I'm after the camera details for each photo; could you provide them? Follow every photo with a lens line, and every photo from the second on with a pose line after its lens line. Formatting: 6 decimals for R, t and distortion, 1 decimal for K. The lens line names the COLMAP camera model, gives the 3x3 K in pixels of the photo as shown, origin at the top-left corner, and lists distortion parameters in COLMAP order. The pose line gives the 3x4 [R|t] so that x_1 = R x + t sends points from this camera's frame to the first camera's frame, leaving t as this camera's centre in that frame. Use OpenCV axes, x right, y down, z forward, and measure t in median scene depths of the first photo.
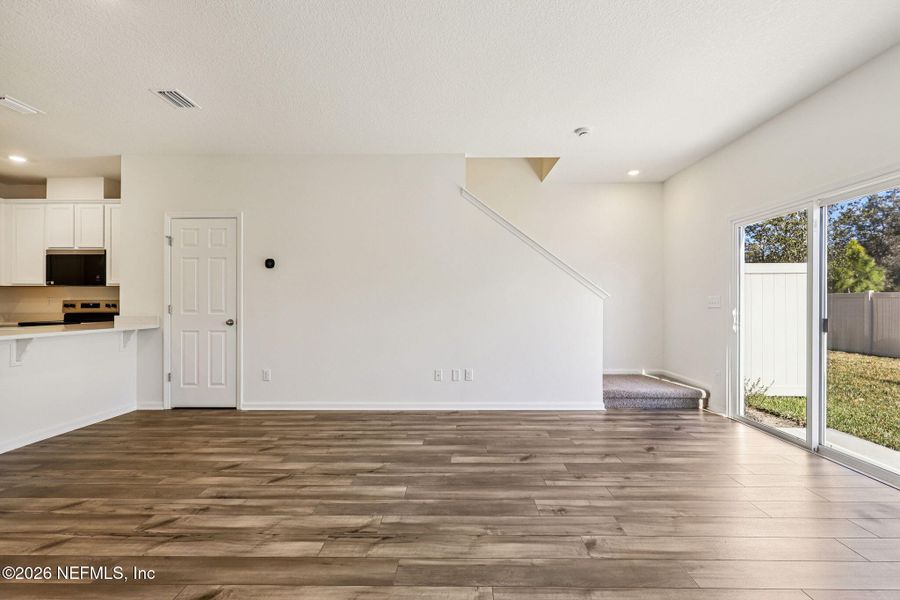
lens RADIAL K [[408.3, 0, 454.3], [0, 408.3, 305.9], [0, 0, 1]] dist [0.001635, -0.000650]
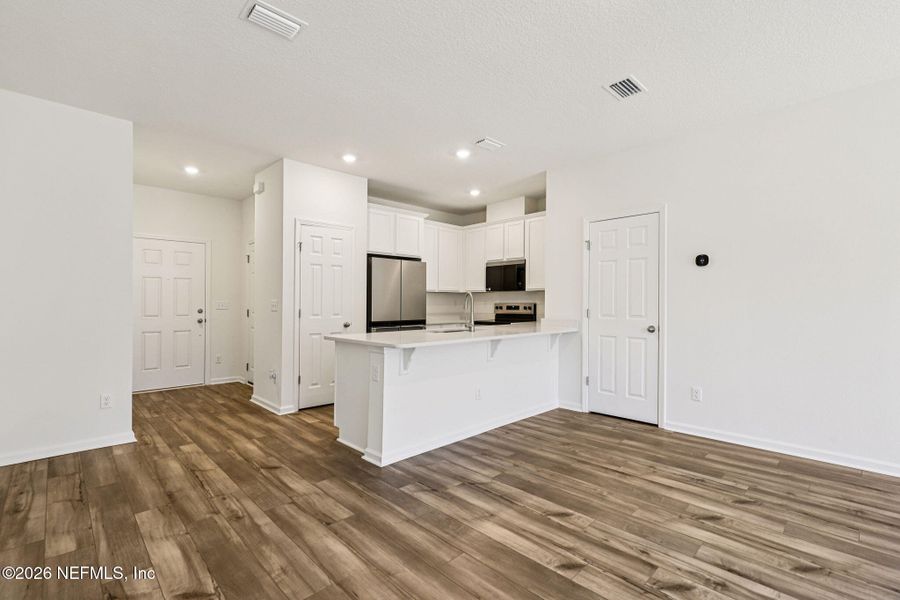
lens RADIAL K [[411.1, 0, 452.3], [0, 411.1, 298.1], [0, 0, 1]] dist [-0.004082, -0.000230]
pose [[0.705096, -0.009903, -0.709042, -0.274851], [-0.002049, 0.999870, -0.016003, -0.014600], [0.709108, 0.012737, 0.704984, 0.067215]]
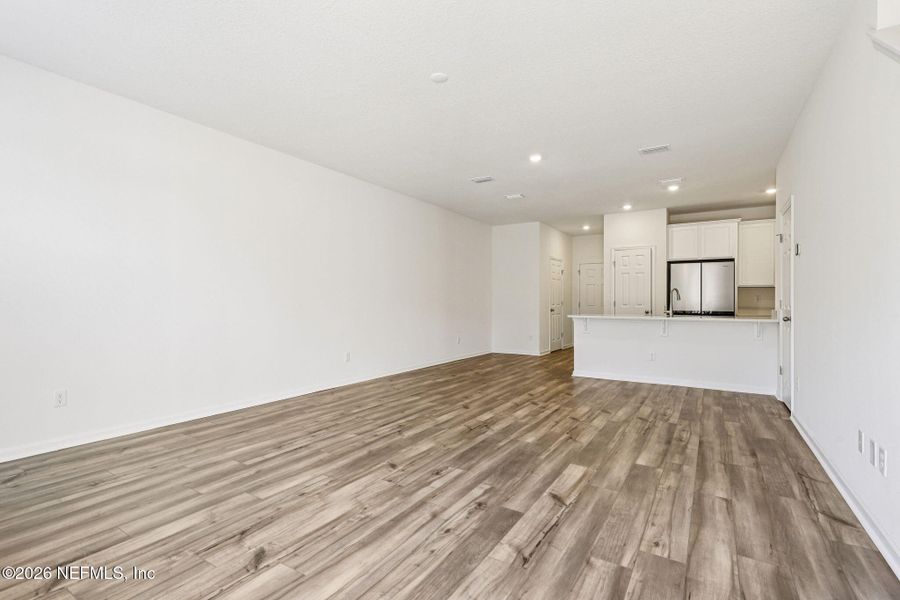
lens RADIAL K [[417.3, 0, 453.2], [0, 417.3, 302.6], [0, 0, 1]] dist [0.002283, -0.000013]
pose [[-0.519365, -0.001451, -0.854551, 0.814507], [-0.007339, 0.999969, 0.002763, 0.008146], [0.854521, 0.007707, -0.519360, 1.073314]]
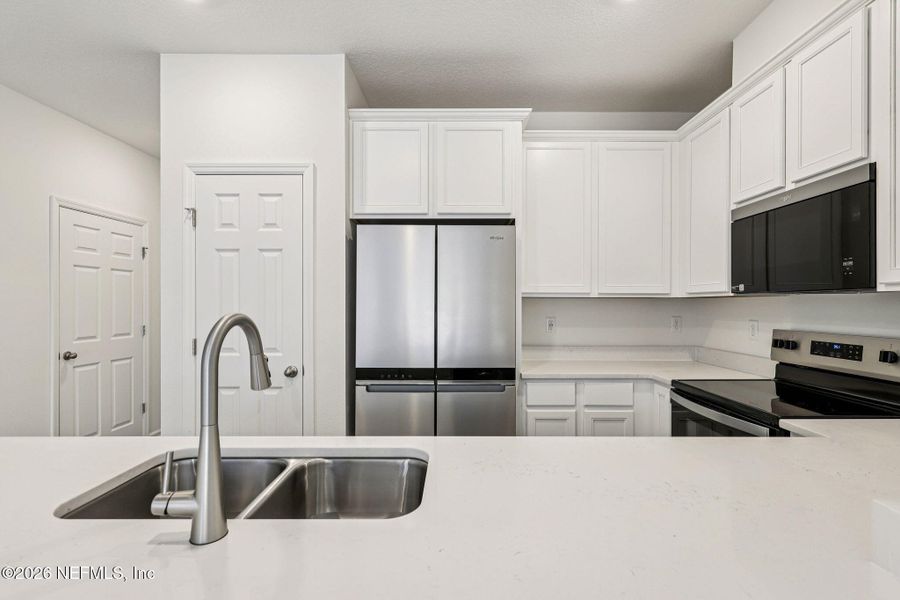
lens RADIAL K [[417.3, 0, 453.2], [0, 417.3, 302.6], [0, 0, 1]] dist [0.002283, -0.000013]
pose [[0.008108, -0.002409, -0.999964, -0.859183], [-0.004779, 0.999986, -0.002448, -0.059671], [0.999956, 0.004799, 0.008097, 1.070986]]
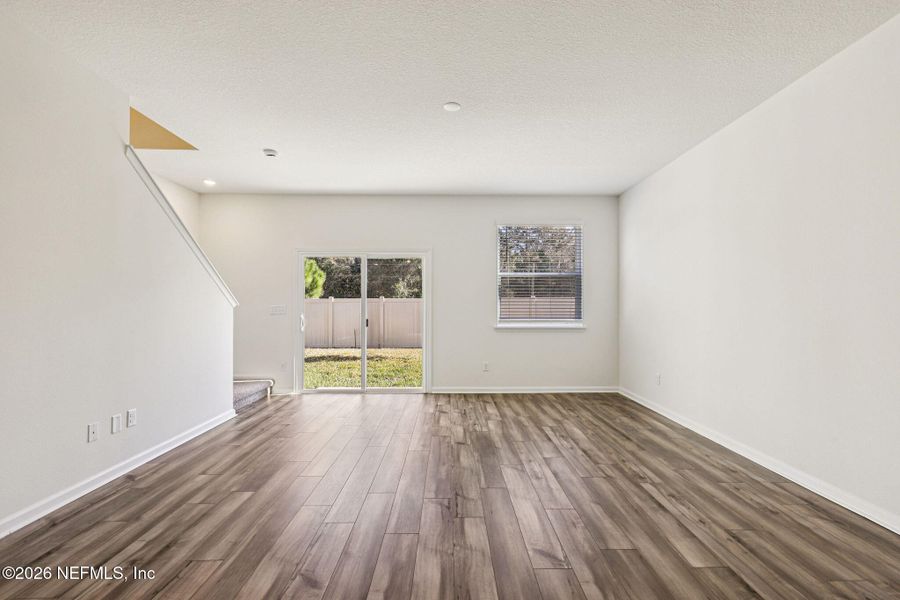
lens RADIAL K [[408.3, 0, 454.3], [0, 408.3, 305.9], [0, 0, 1]] dist [0.001635, -0.000650]
pose [[-0.026255, 0.002033, 0.999653, -0.854707], [0.004923, 0.999986, -0.001904, -0.022218], [-0.999643, 0.004871, -0.026264, 0.597955]]
